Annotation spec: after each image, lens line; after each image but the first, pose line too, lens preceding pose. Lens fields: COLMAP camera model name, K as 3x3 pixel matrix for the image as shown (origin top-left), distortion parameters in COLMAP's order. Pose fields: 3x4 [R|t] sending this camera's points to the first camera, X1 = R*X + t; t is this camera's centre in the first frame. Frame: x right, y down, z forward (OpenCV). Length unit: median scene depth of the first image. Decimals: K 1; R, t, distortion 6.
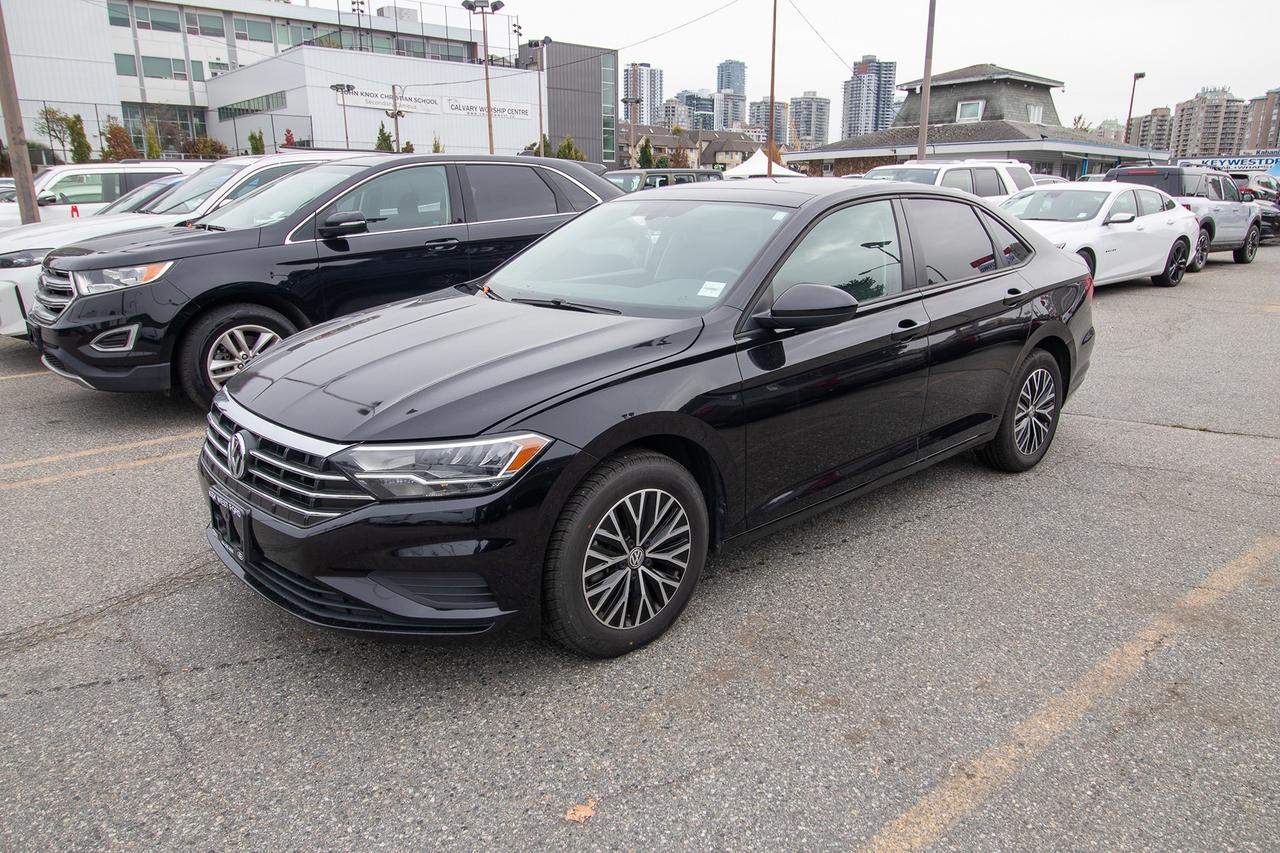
lens RADIAL K [[866.2, 0, 637.4], [0, 866.2, 427.0], [0, 0, 1]] dist [0.014275, -0.012107]
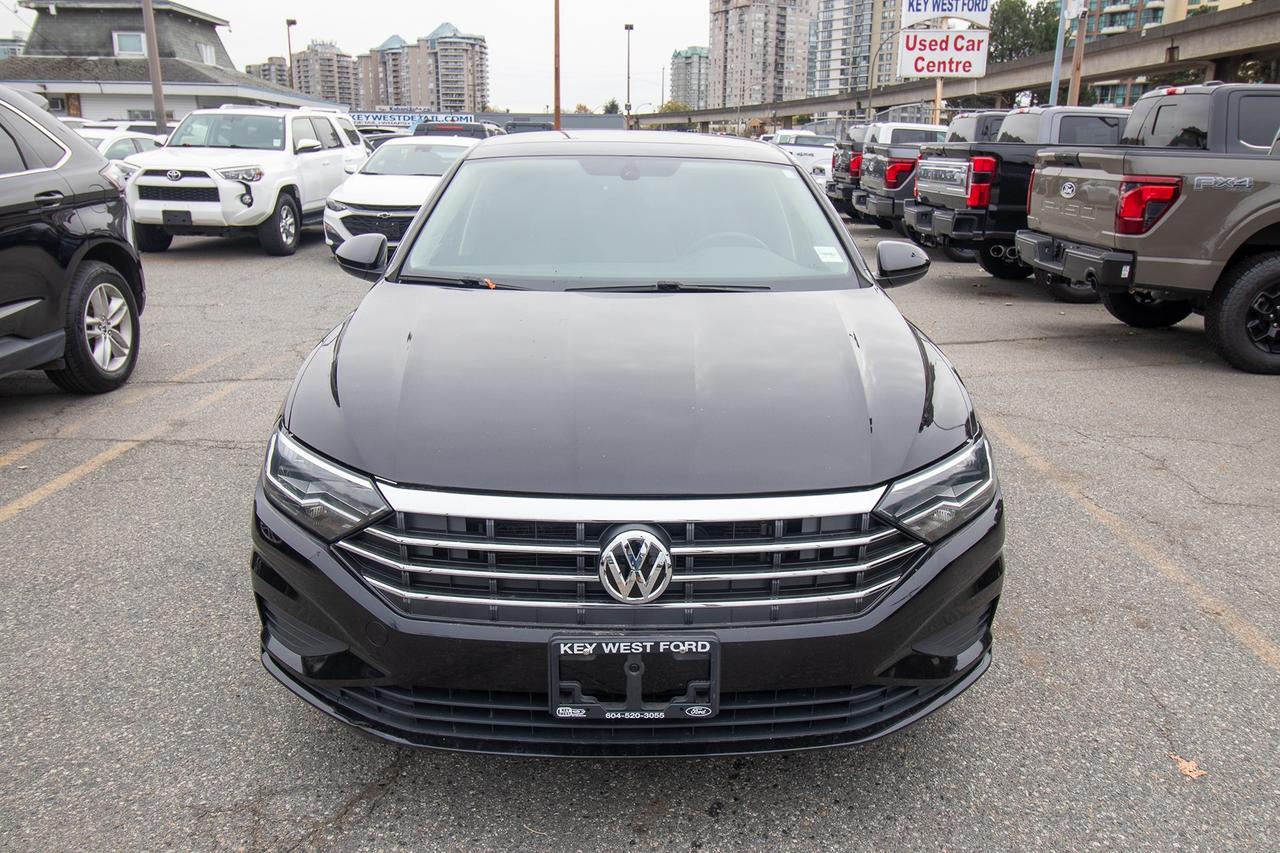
lens RADIAL K [[972.0, 0, 642.4], [0, 972.0, 427.1], [0, 0, 1]] dist [0.020360, -0.014225]
pose [[0.651596, -0.196852, 0.732579, -0.452522], [0.182681, 0.978040, 0.100324, -0.064356], [-0.736241, 0.068457, 0.673248, 0.246585]]
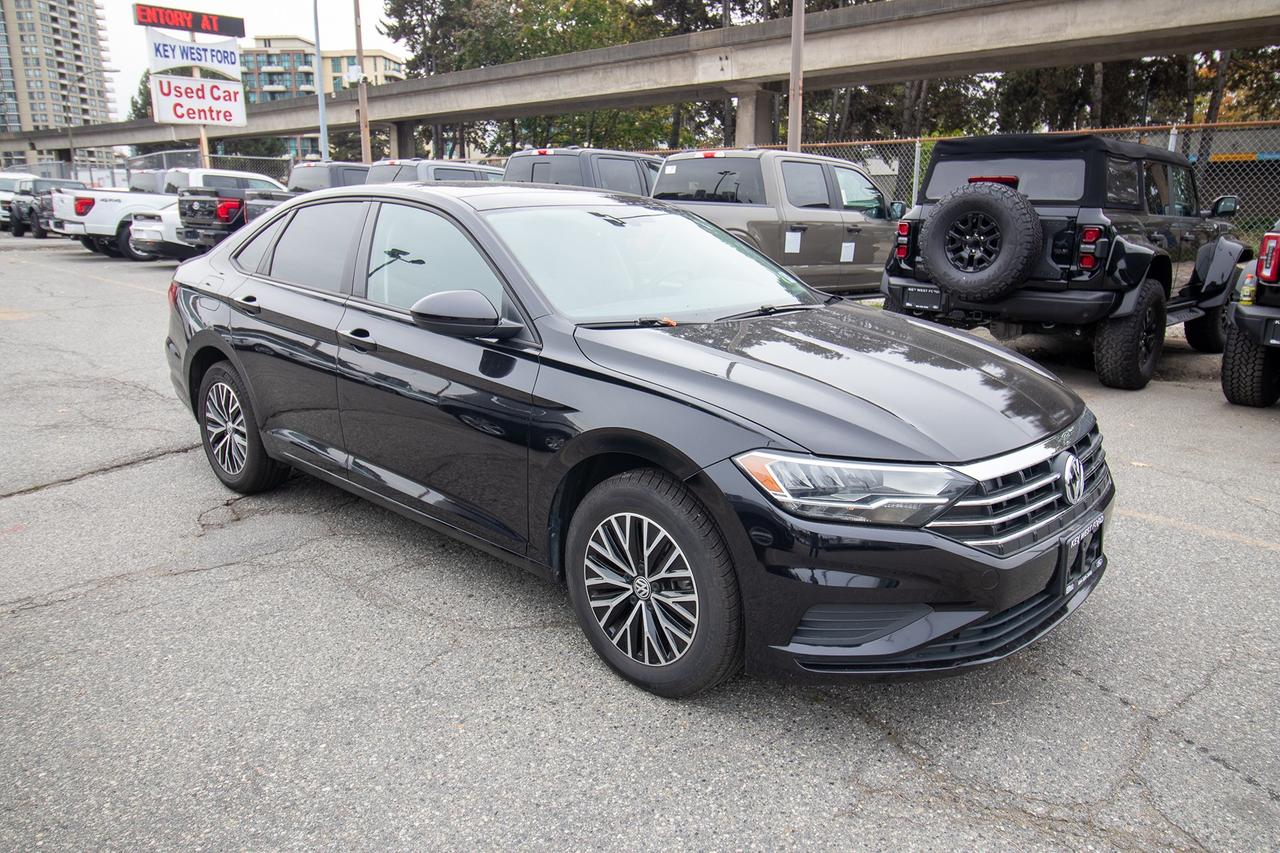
lens RADIAL K [[921.7, 0, 641.8], [0, 921.7, 425.4], [0, 0, 1]] dist [0.006089, -0.000516]
pose [[-0.105030, -0.230038, 0.967497, -0.645075], [0.249332, 0.935713, 0.249548, -0.182687], [-0.962706, 0.267438, -0.040922, 0.700164]]
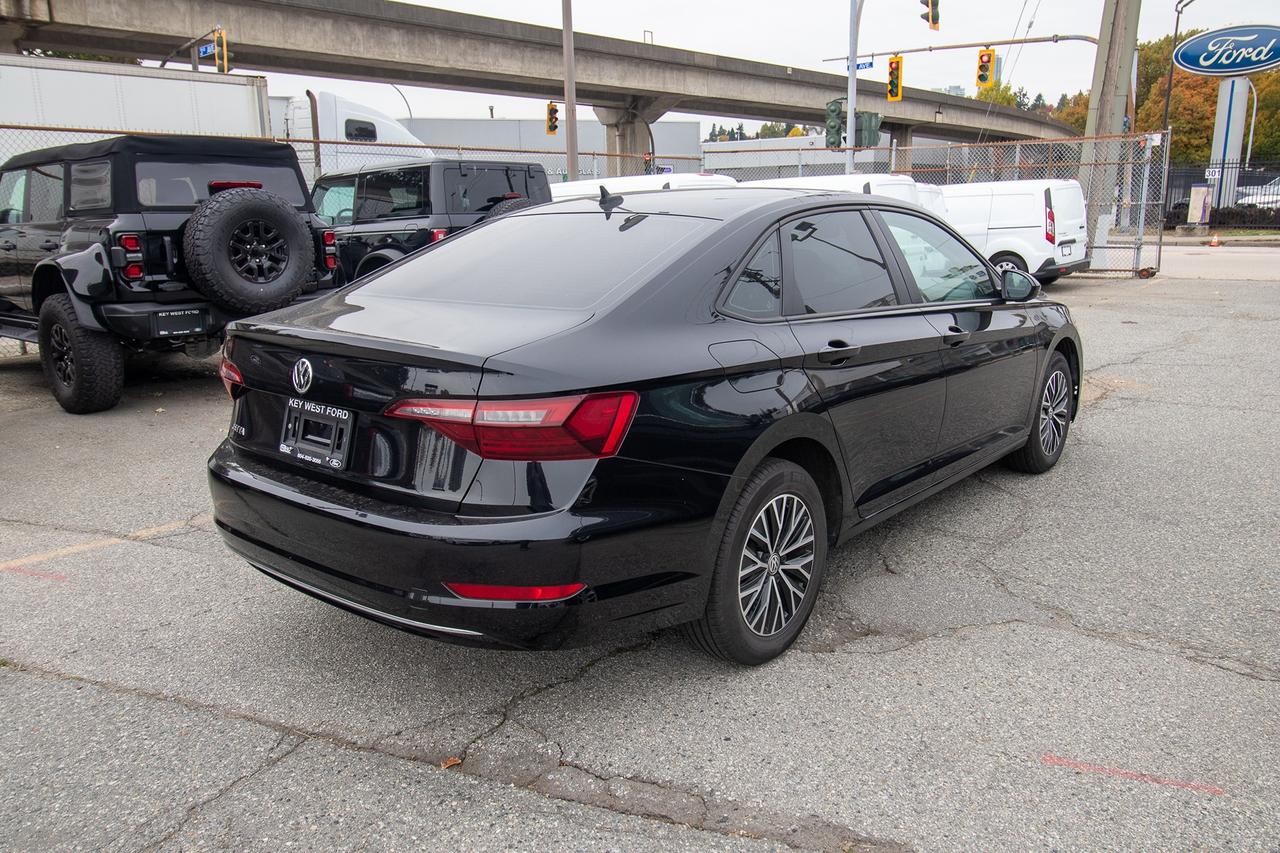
lens RADIAL K [[981.4, 0, 639.4], [0, 981.4, 428.6], [0, 0, 1]] dist [0.001611, 0.001655]
pose [[-0.983565, 0.055637, -0.171771, 0.335492], [-0.030948, 0.885312, 0.463966, -0.391817], [0.177884, 0.461656, -0.869040, 1.446828]]
